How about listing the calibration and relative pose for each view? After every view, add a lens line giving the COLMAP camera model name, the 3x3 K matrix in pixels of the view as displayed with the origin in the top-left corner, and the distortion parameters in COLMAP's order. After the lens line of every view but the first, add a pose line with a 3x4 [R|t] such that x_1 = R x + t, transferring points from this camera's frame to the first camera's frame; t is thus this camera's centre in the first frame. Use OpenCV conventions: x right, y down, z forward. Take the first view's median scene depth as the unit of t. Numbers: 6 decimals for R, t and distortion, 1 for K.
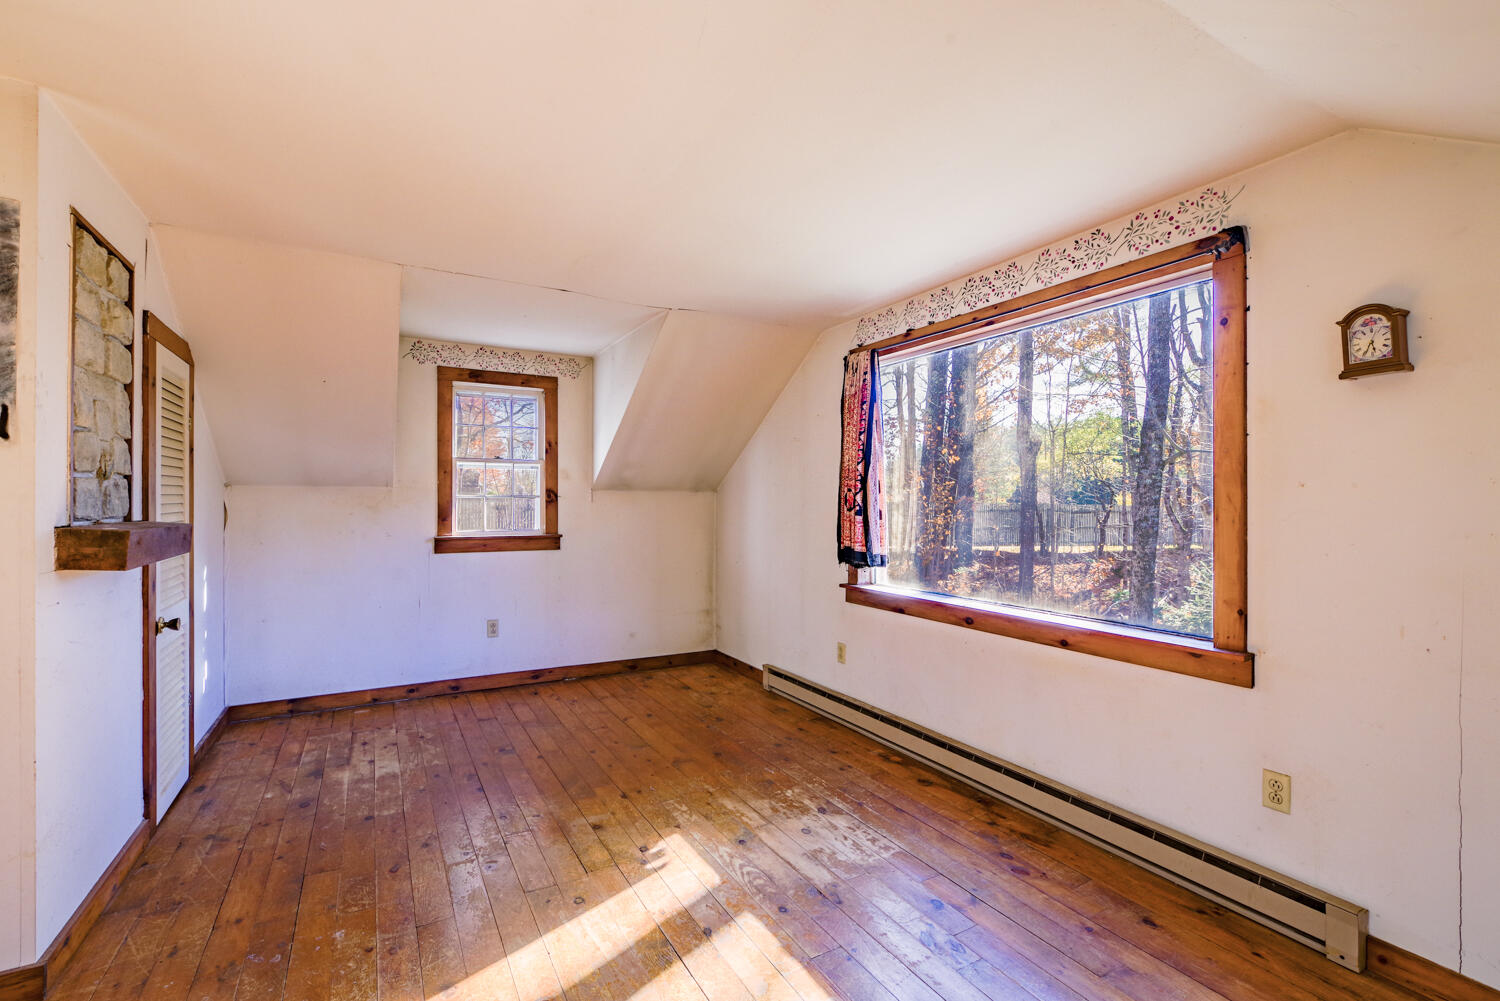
lens RADIAL K [[667.8, 0, 749.8], [0, 667.8, 500.8], [0, 0, 1]] dist [-0.022405, 0.000163]
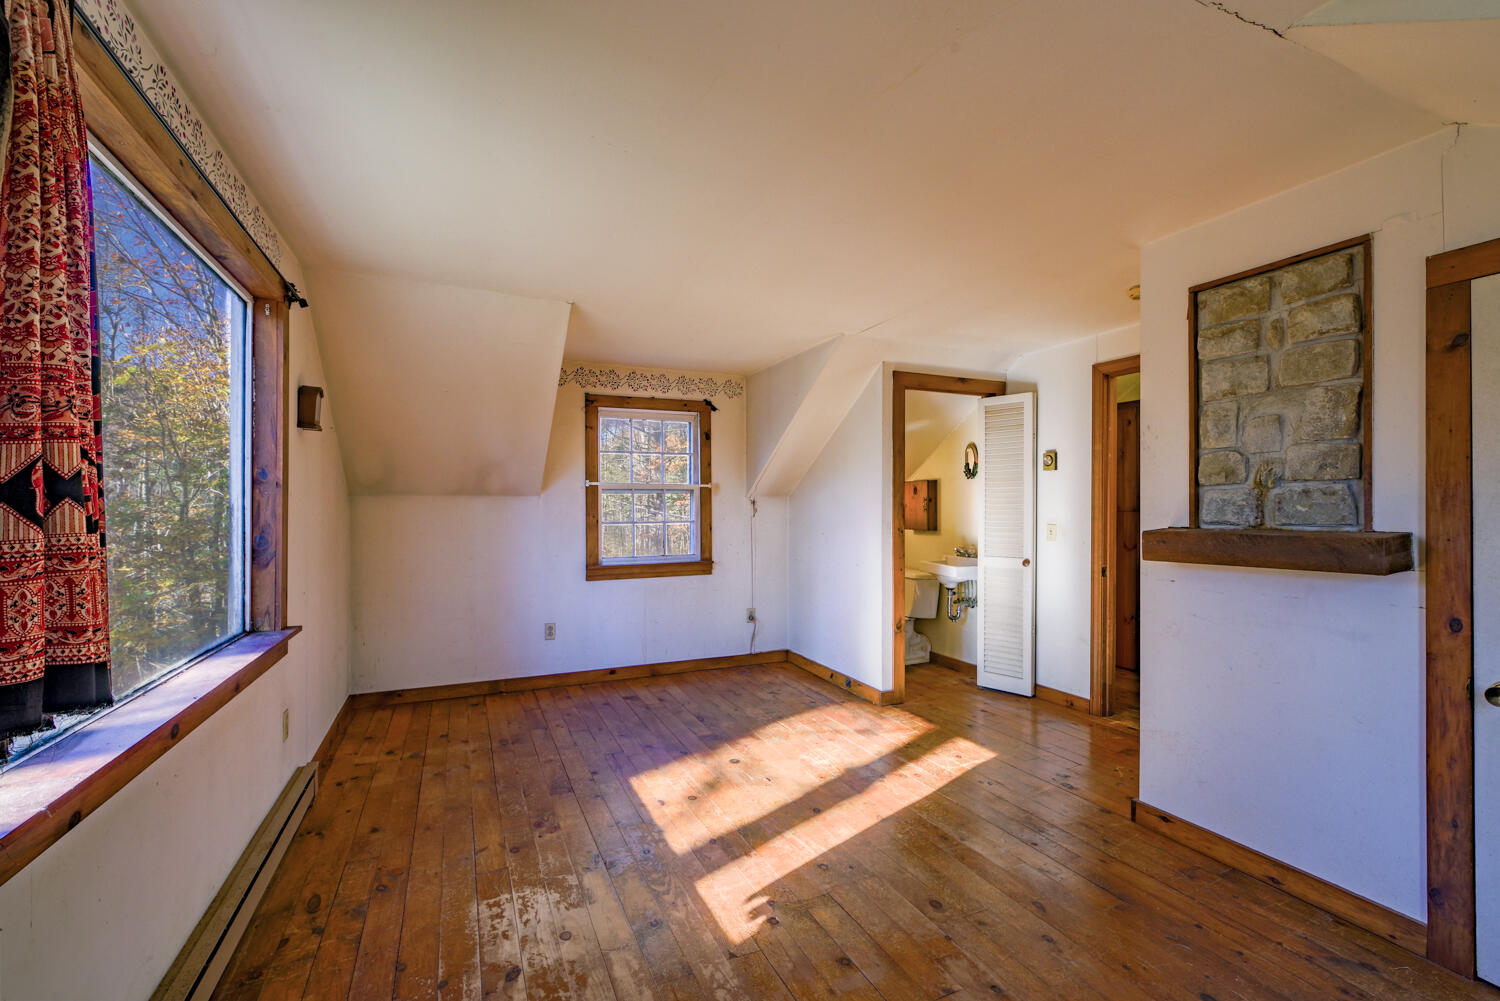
lens RADIAL K [[667.8, 0, 751.2], [0, 667.8, 508.8], [0, 0, 1]] dist [-0.022405, 0.000163]
pose [[-0.994974, -0.005005, 0.100010, -0.212863], [-0.005725, 0.999960, -0.006906, 0.010337], [-0.099972, -0.007444, -0.994962, 1.839488]]
